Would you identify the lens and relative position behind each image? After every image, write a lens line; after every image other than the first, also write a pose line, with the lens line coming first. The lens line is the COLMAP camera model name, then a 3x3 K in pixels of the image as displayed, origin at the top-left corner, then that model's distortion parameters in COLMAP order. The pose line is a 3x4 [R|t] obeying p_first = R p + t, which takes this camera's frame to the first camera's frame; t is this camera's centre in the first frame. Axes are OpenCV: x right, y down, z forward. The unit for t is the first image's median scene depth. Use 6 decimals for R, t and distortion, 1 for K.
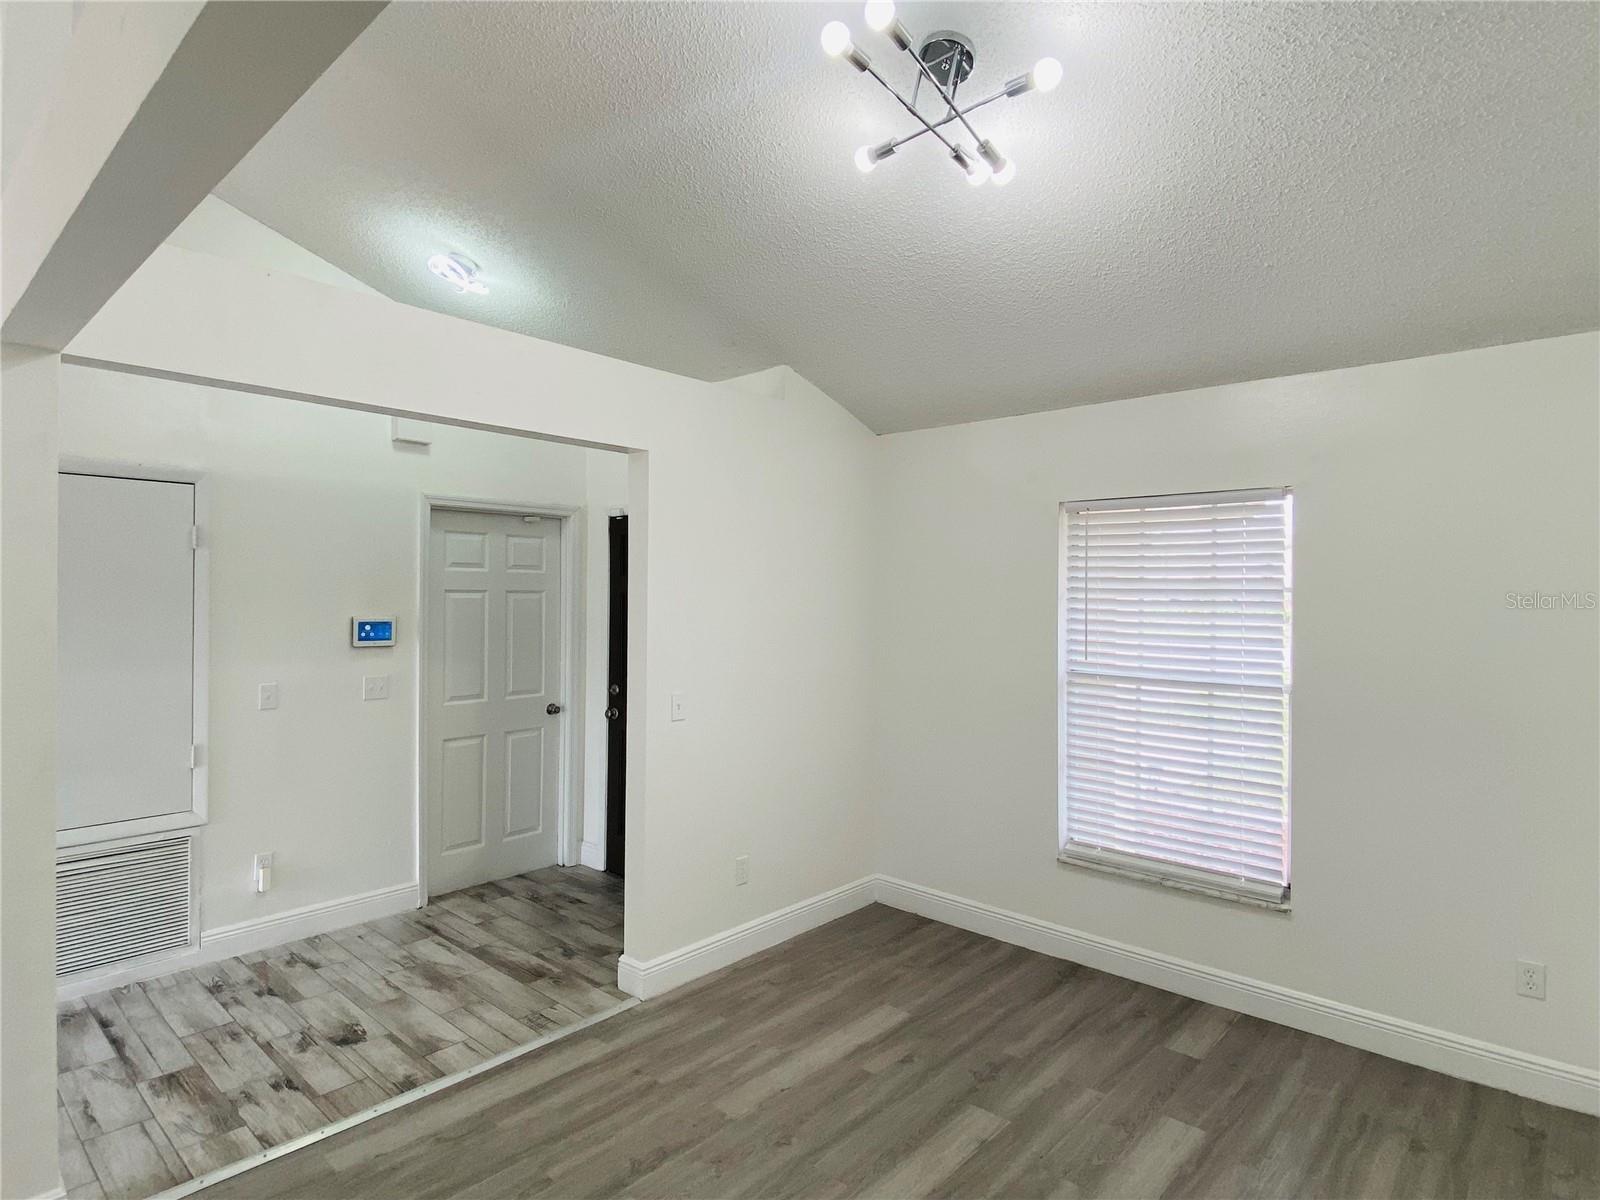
lens RADIAL K [[908.5, 0, 800.0], [0, 908.5, 600.0], [0, 0, 1]] dist [0.019749, -0.002997]
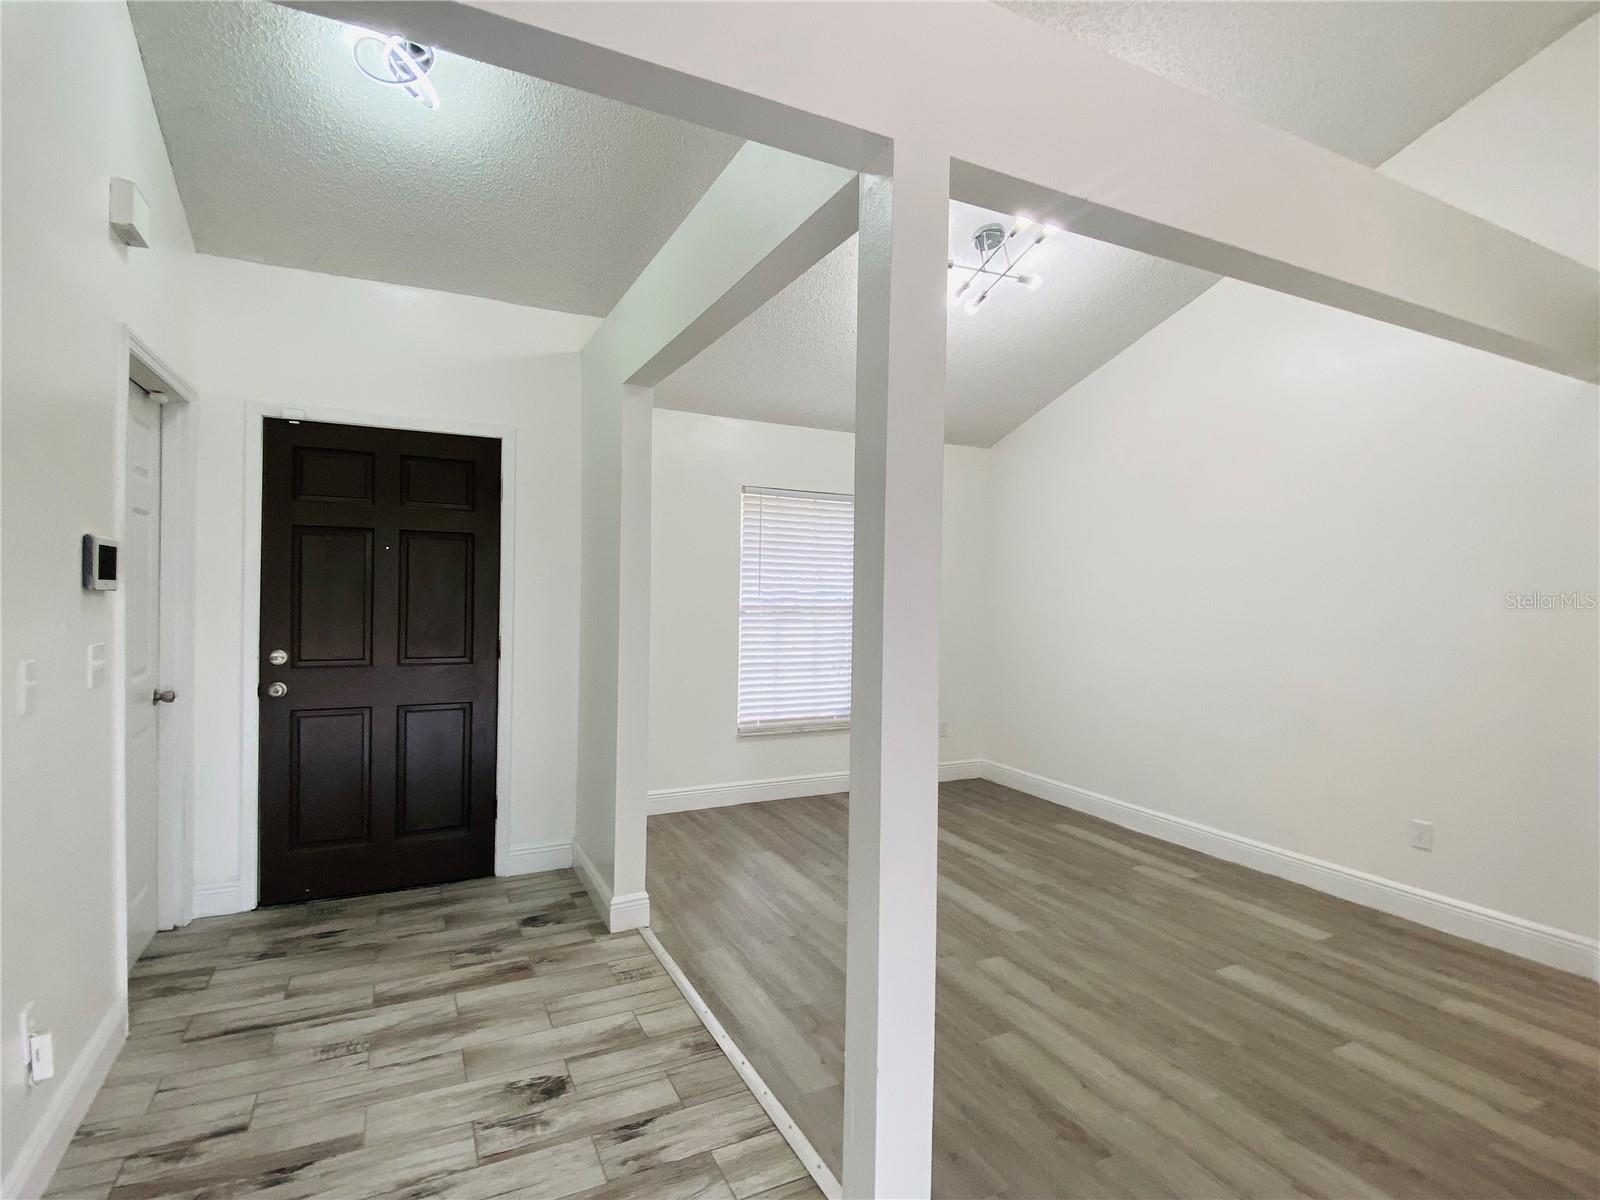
lens RADIAL K [[806.7, 0, 795.8], [0, 806.7, 599.8], [0, 0, 1]] dist [0.059396, -0.040401]
pose [[0.352497, -0.012166, 0.935734, -0.894778], [0.001313, 0.999921, 0.012506, 0.059837], [-0.935812, -0.003180, 0.352485, 0.490971]]
